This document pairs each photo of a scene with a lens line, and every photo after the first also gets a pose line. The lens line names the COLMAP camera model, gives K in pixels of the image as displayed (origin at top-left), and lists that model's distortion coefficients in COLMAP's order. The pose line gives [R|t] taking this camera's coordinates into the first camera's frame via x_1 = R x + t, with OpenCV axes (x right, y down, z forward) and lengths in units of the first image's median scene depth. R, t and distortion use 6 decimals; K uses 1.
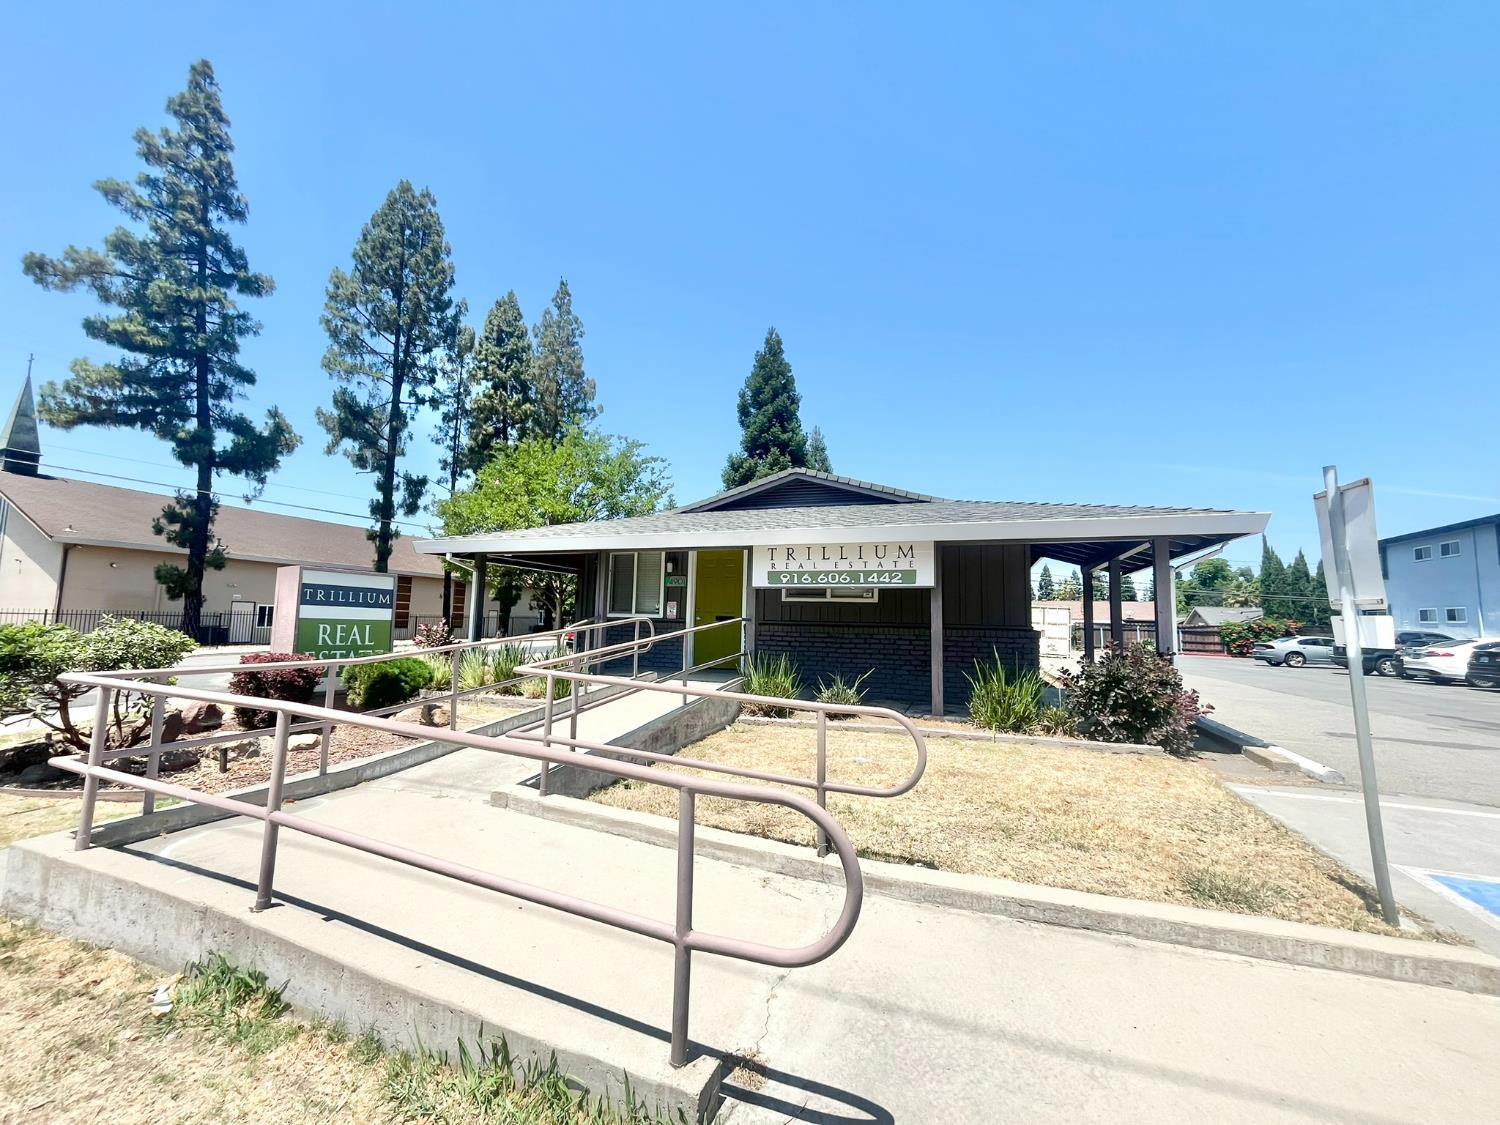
lens RADIAL K [[606.9, 0, 744.8], [0, 606.9, 557.3], [0, 0, 1]] dist [-0.001249, -0.000568]
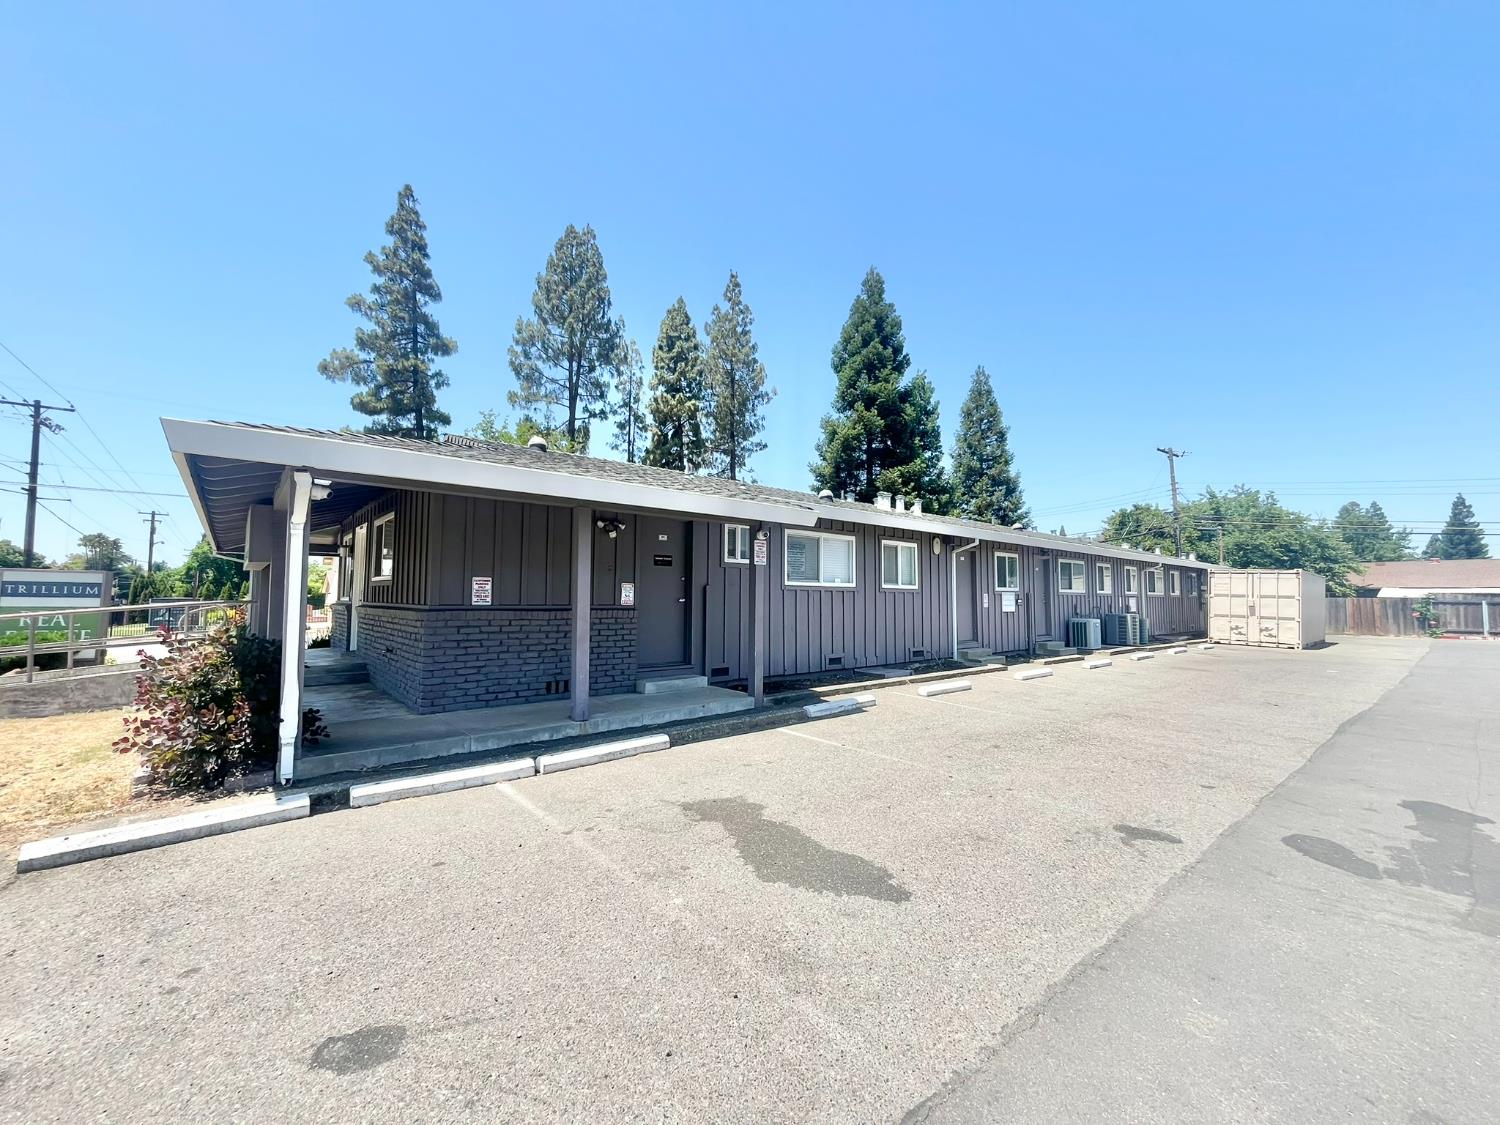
lens RADIAL K [[606.9, 0, 736.5], [0, 606.9, 559.6], [0, 0, 1]] dist [-0.001249, -0.000568]
pose [[0.873205, -0.049437, -0.484840, 0.350053], [0.065798, 0.997692, 0.016774, 0.020764], [0.482891, -0.046549, 0.874442, 0.158456]]
